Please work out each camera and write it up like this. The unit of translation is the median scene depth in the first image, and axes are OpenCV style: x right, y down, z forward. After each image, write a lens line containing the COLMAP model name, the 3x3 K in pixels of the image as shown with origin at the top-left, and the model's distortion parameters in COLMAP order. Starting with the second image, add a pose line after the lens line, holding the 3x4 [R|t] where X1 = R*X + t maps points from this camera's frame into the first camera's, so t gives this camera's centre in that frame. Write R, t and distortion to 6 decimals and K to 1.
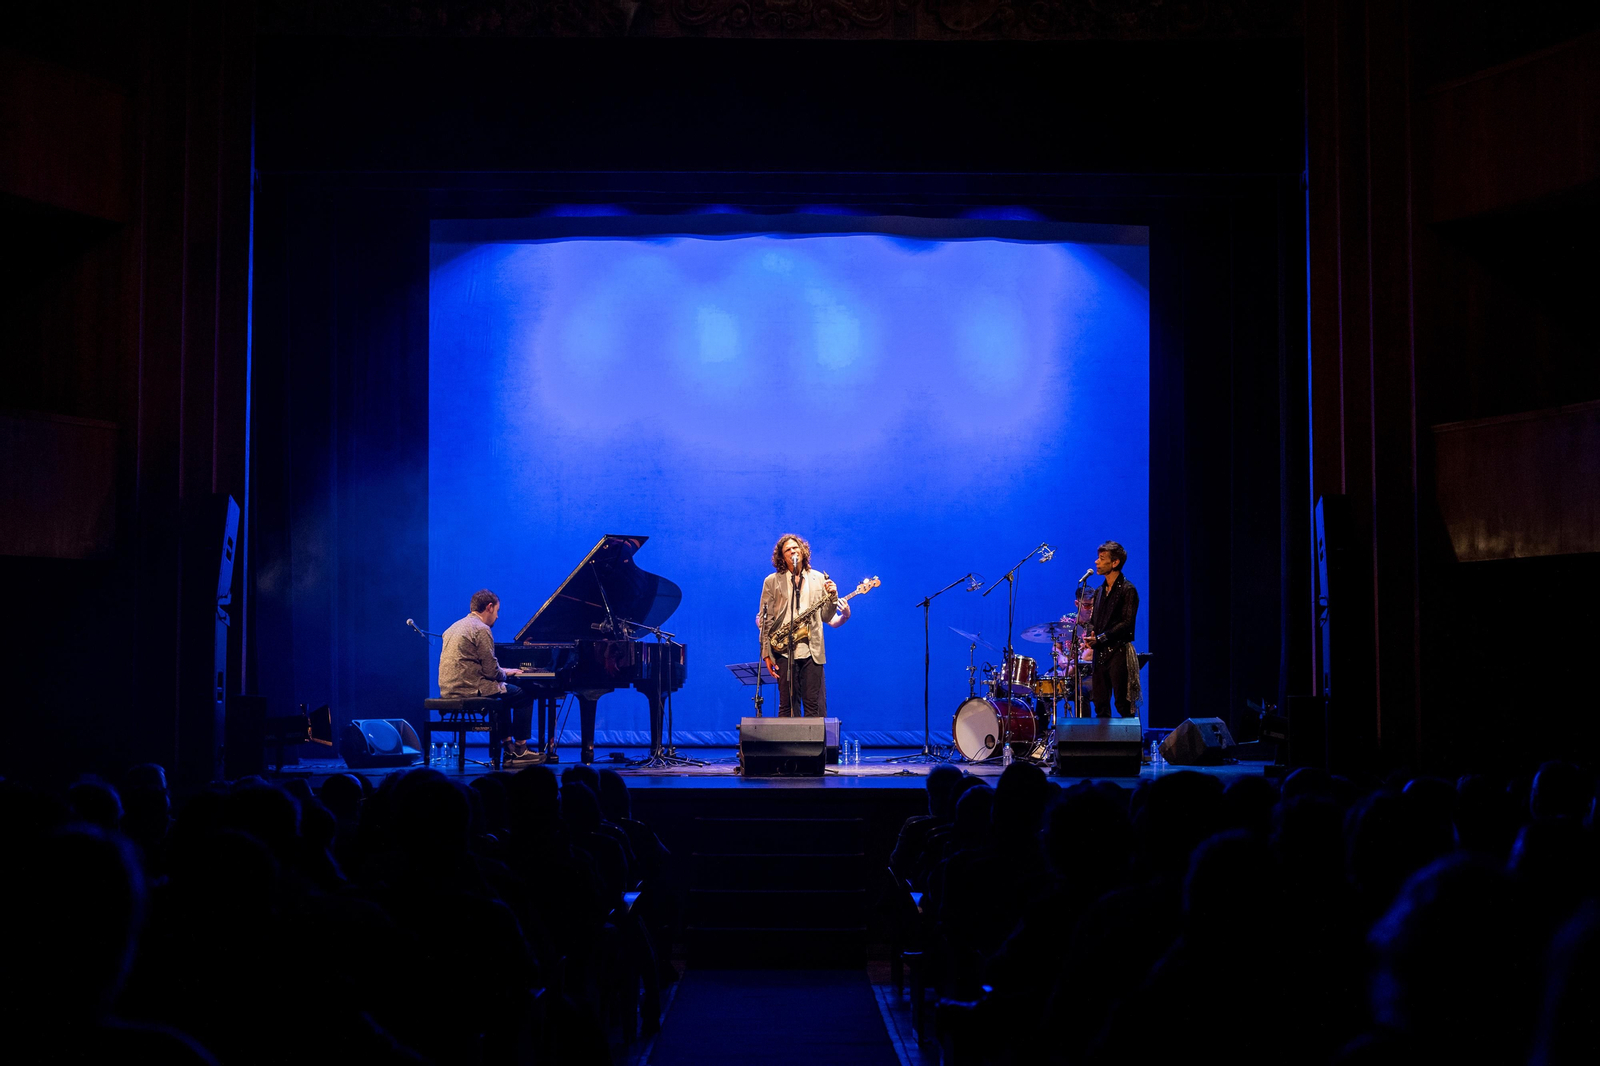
lens RADIAL K [[3506.5, 0, 801.9], [0, 3506.5, 529.0], [0, 0, 1]] dist [0.230219, 0.000000]
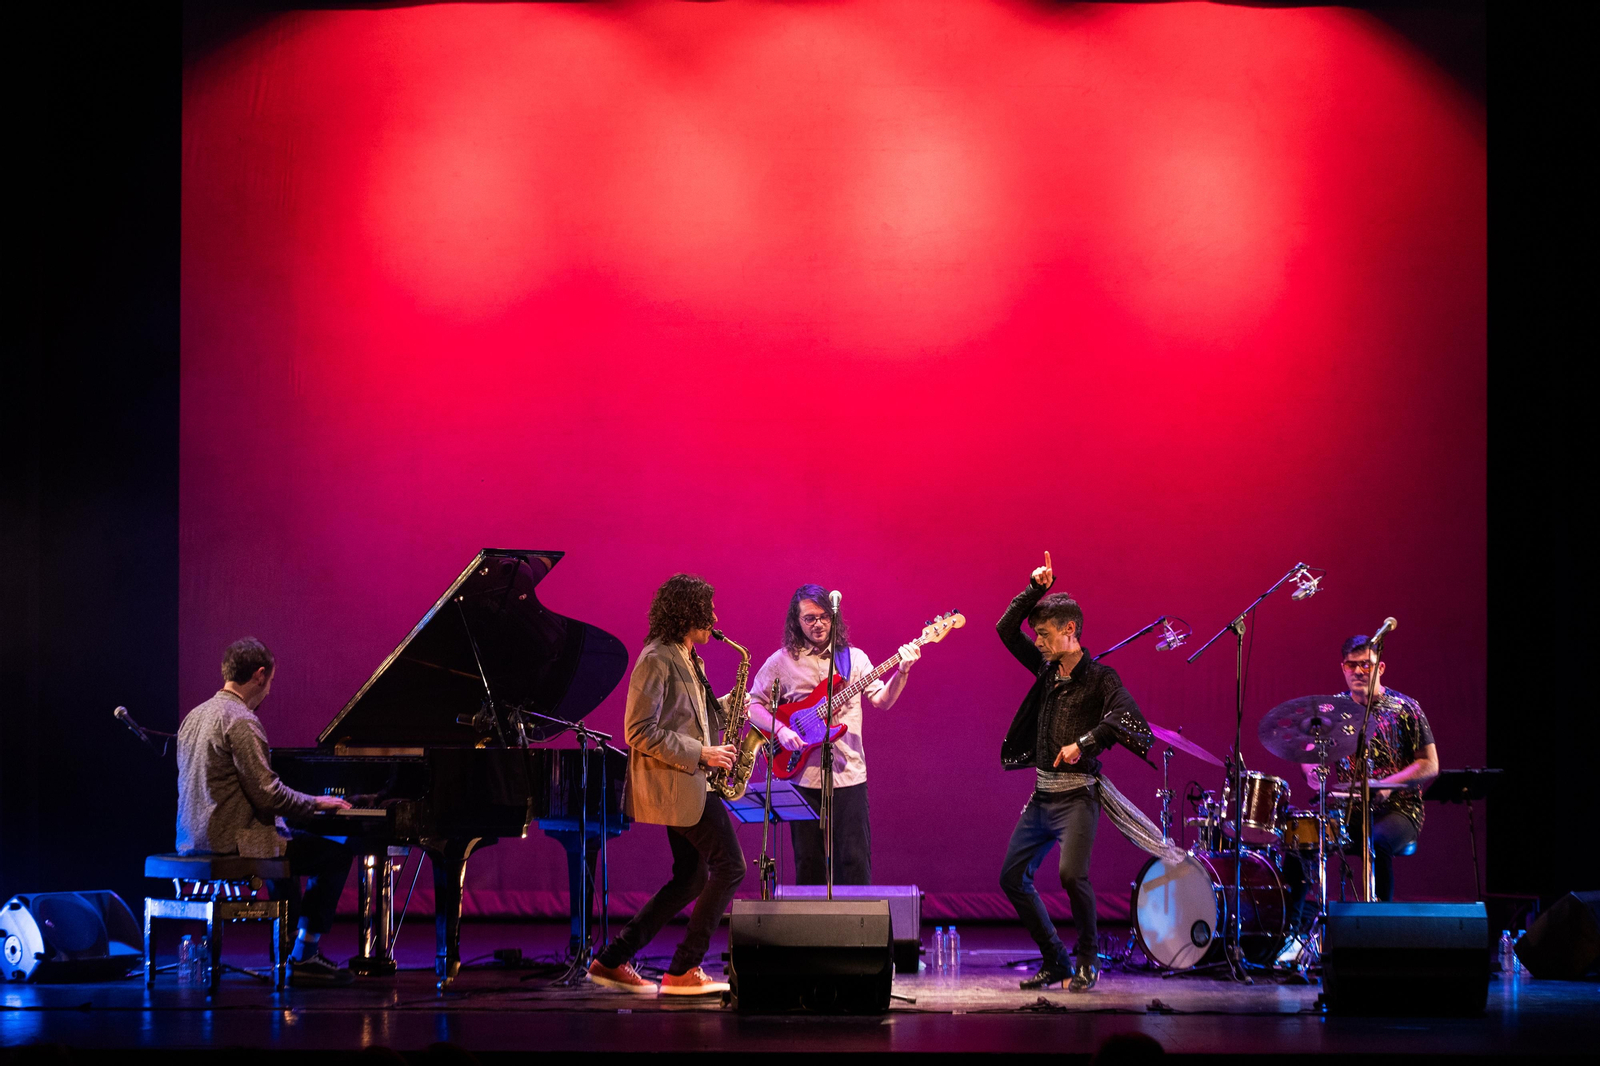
lens RADIAL K [[5256.4, 0, 795.8], [0, 5256.4, 522.7], [0, 0, 1]] dist [0.010956, 0.000000]
pose [[0.999848, 0.000087, -0.017454, 0.005732], [0.000161, 0.999899, 0.014232, -0.013644], [0.017453, -0.014233, 0.999746, 0.196015]]
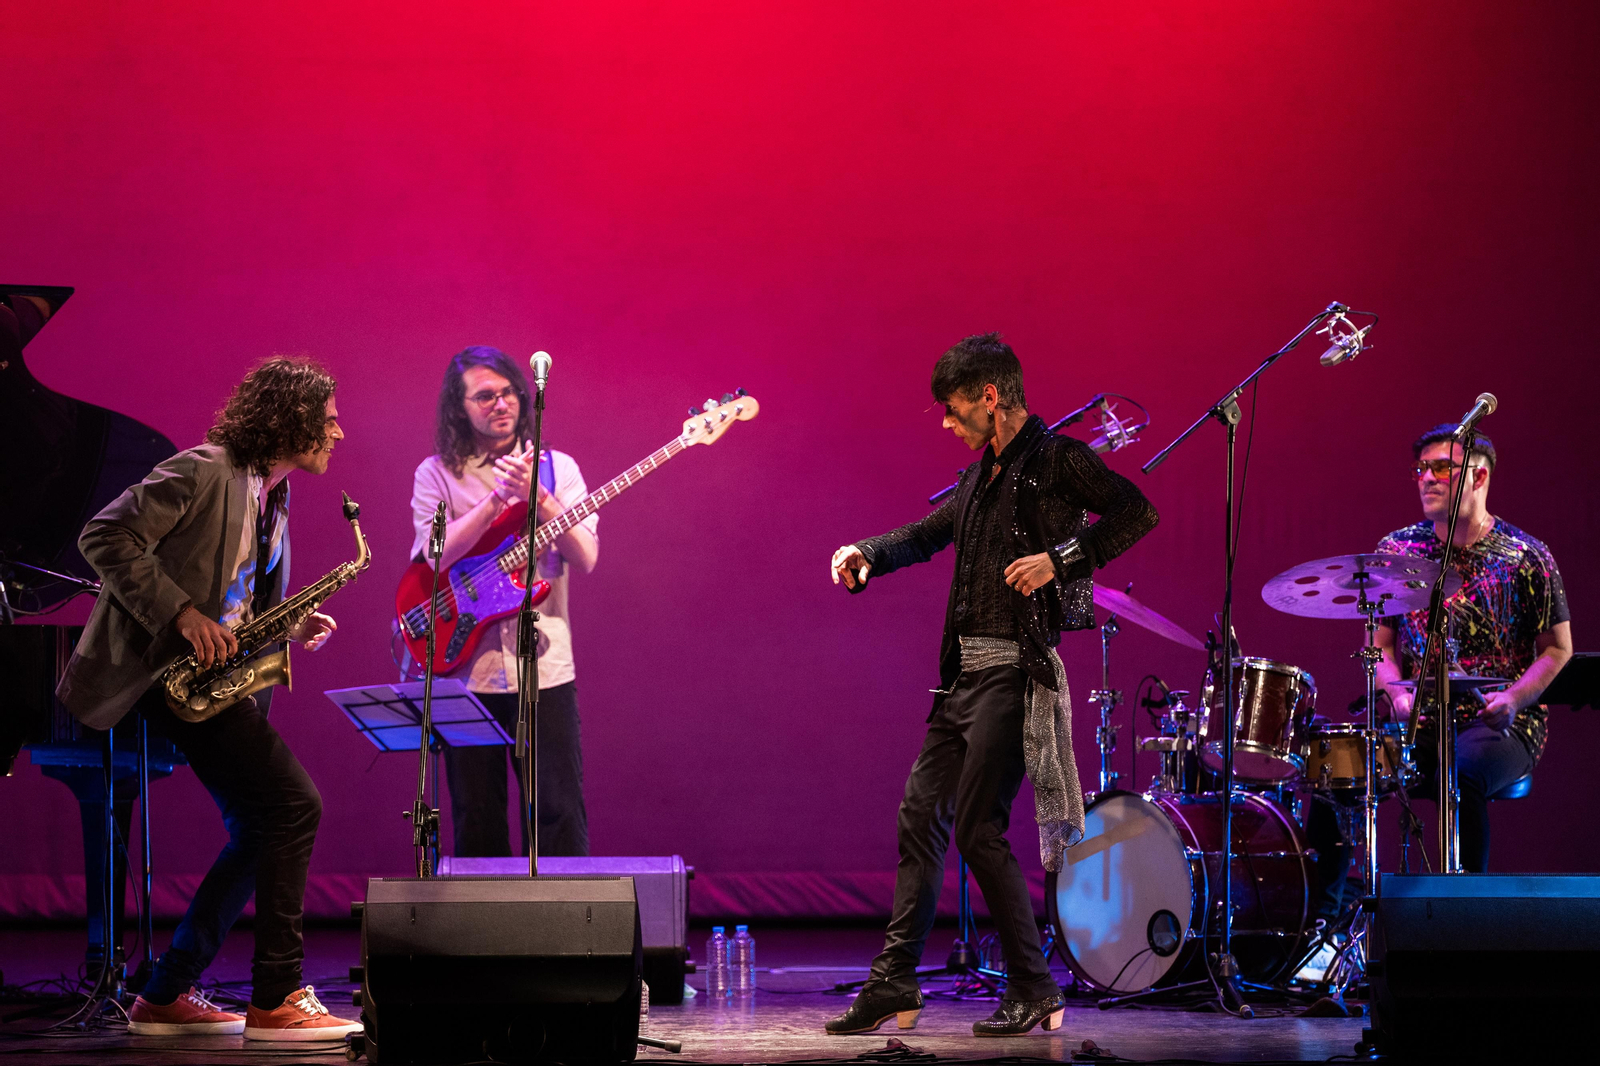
lens RADIAL K [[9620.1, 0, 796.9], [0, 9620.1, 534.9], [0, 0, 1]] dist [-0.067774, 0.000000]
pose [[0.999805, -0.004430, 0.019232, 0.004146], [0.003551, 0.998959, 0.045484, -0.014505], [-0.019413, -0.045407, 0.998780, 0.139867]]
